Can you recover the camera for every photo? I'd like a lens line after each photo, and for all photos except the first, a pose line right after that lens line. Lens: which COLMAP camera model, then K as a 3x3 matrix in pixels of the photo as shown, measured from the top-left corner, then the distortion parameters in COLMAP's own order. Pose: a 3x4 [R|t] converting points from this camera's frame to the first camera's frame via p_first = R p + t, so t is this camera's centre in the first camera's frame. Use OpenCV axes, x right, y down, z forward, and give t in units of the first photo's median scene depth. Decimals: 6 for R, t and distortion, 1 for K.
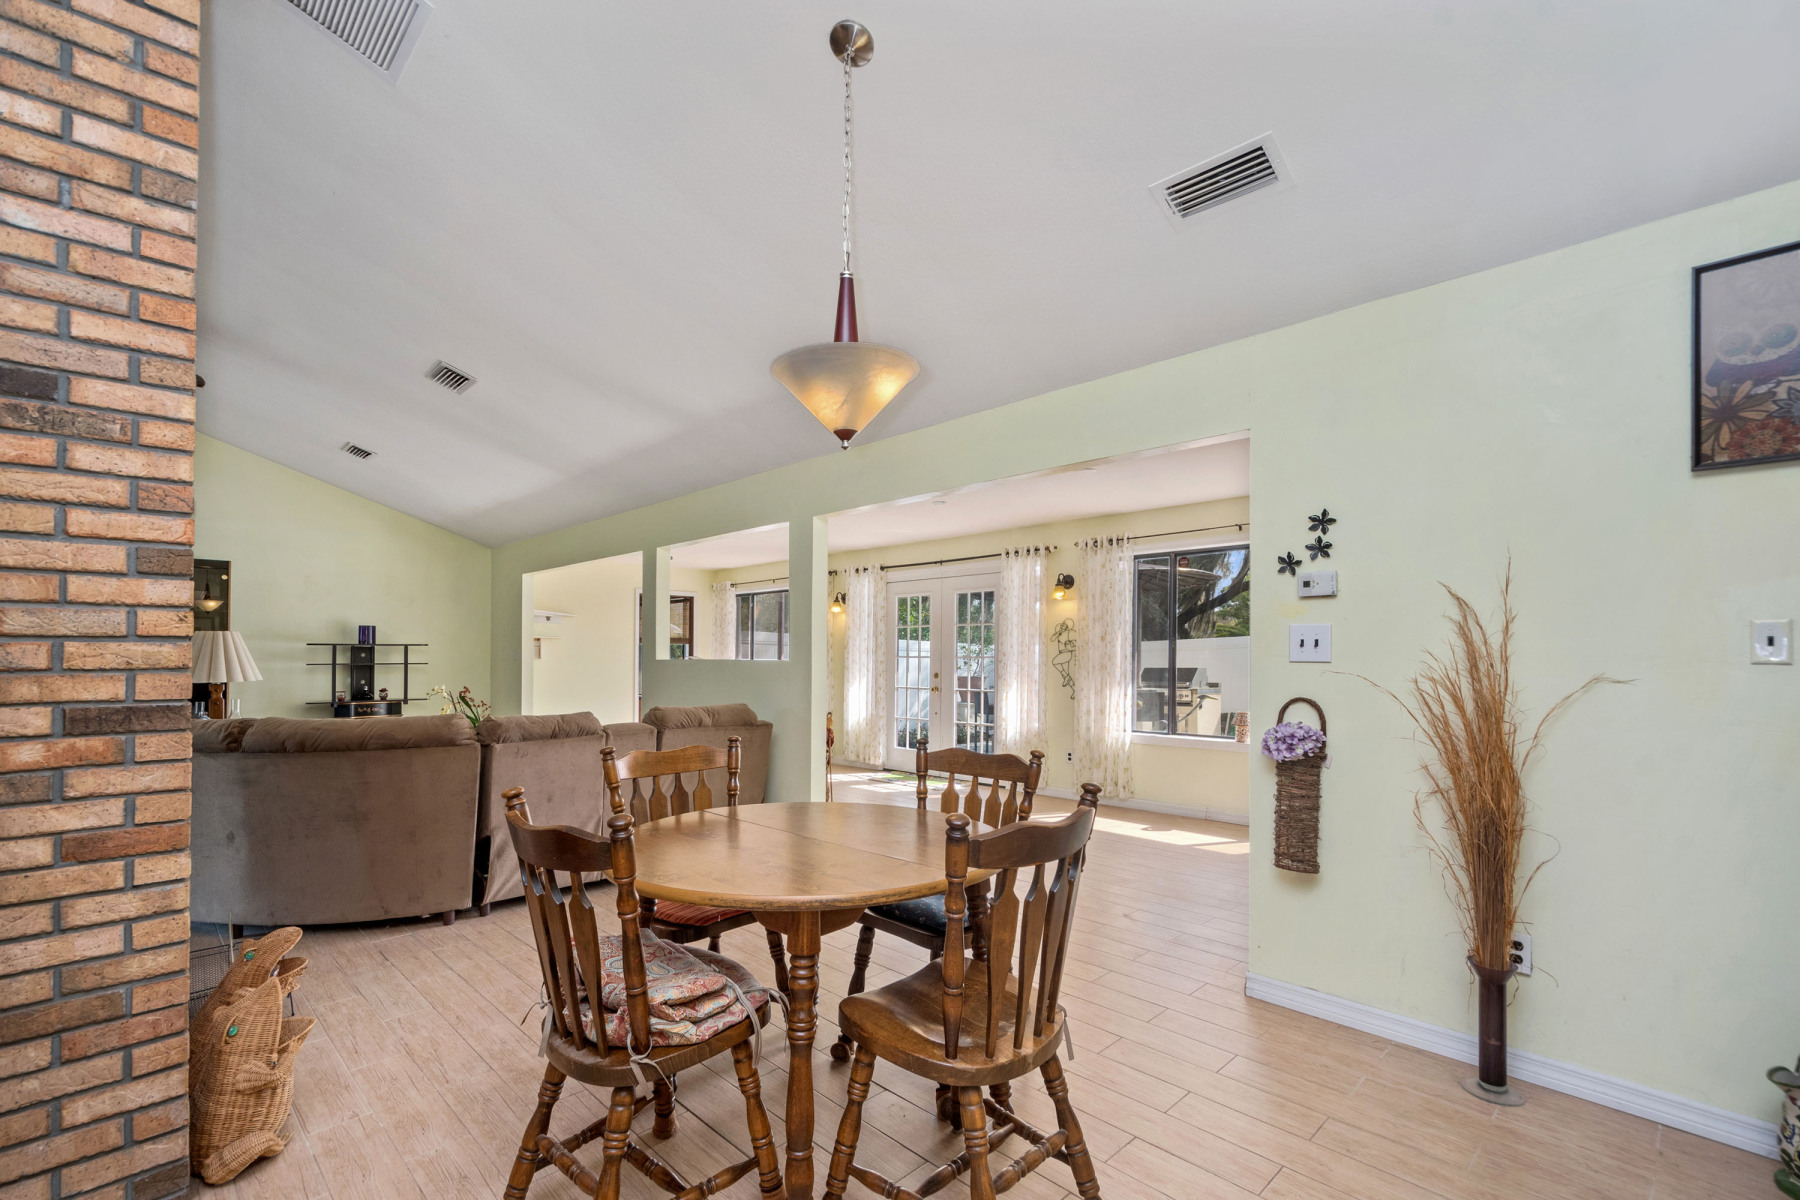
lens RADIAL K [[807.9, 0, 898.1], [0, 807.9, 652.2], [0, 0, 1]] dist [0.000234, 0.000061]
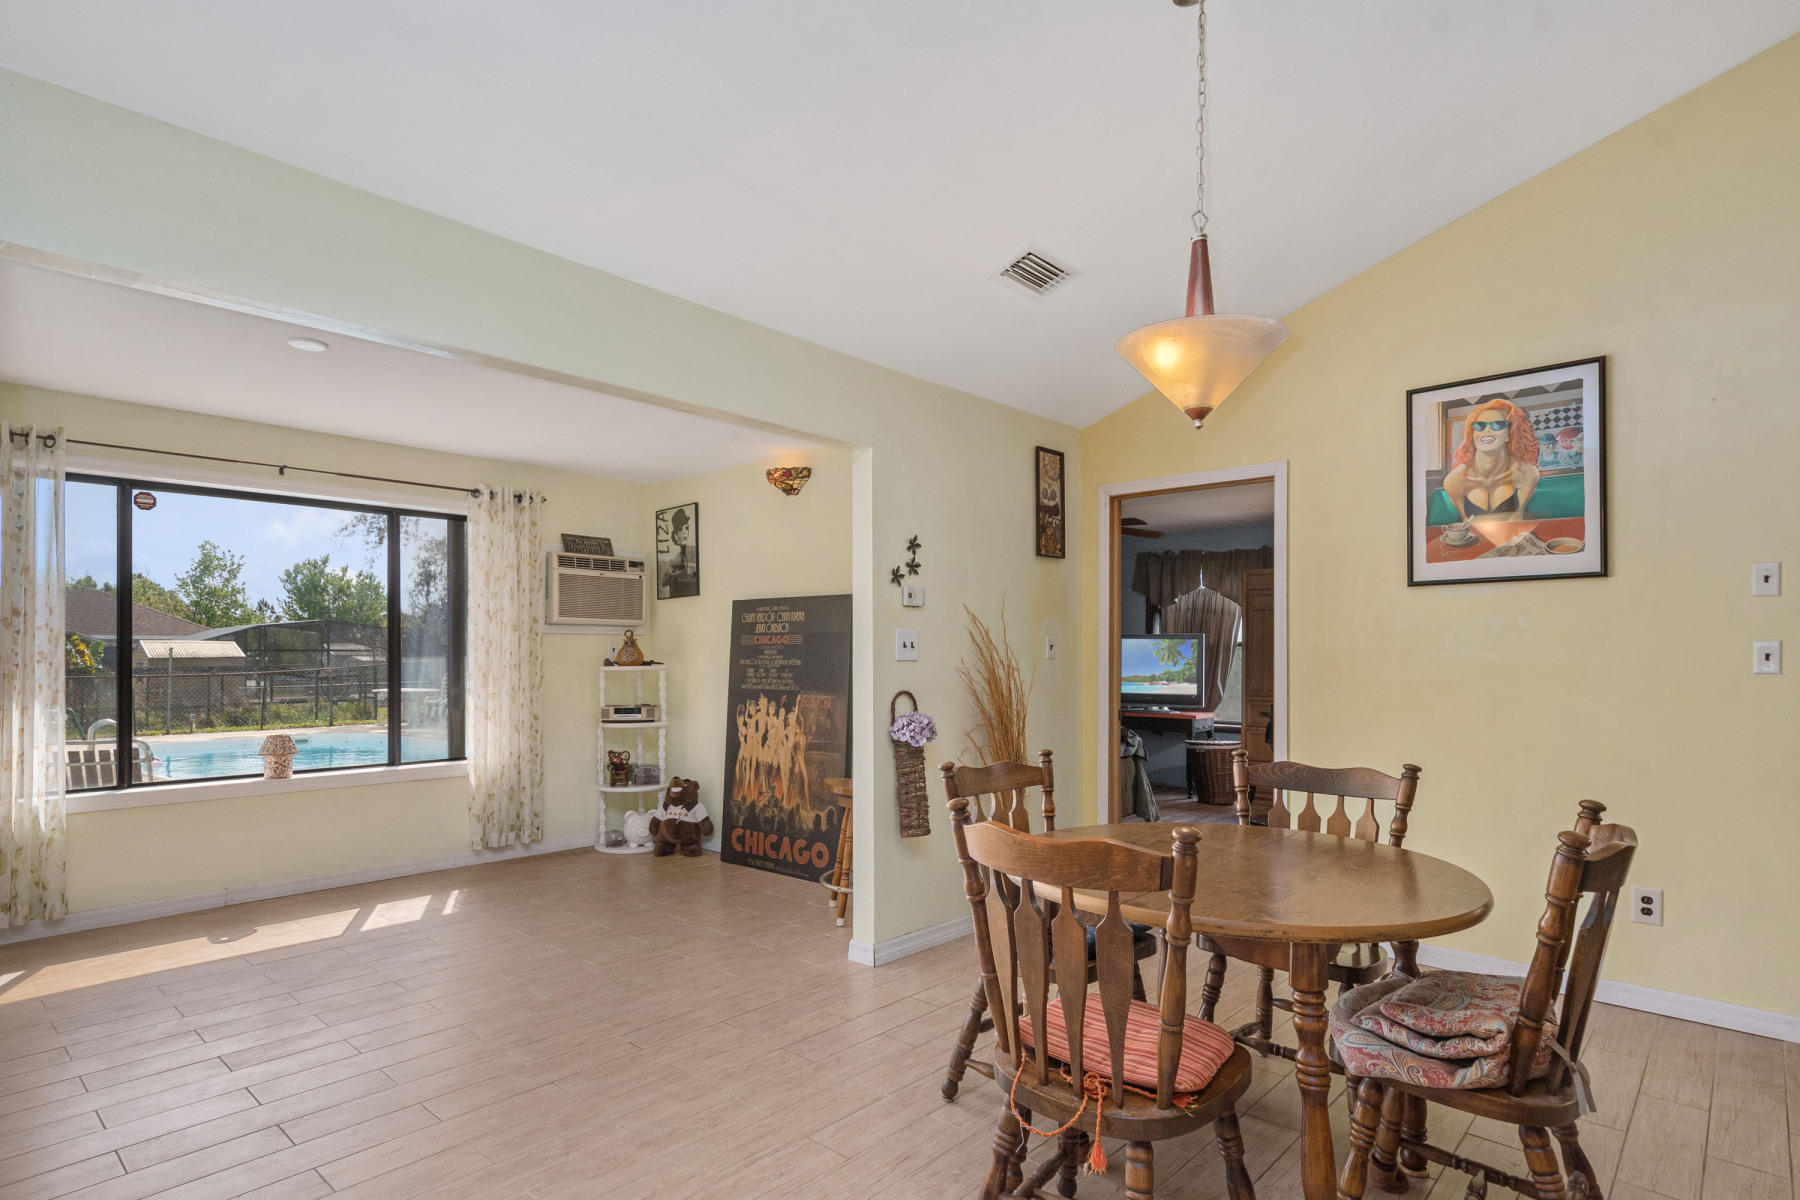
lens RADIAL K [[909.5, 0, 894.0], [0, 909.5, 632.4], [0, 0, 1]] dist [-0.001137, 0.000017]
pose [[-0.026013, 0.027234, 0.999291, -0.850984], [0.003270, 0.999626, -0.027158, 0.008203], [-0.999656, 0.002562, -0.026092, 1.065683]]
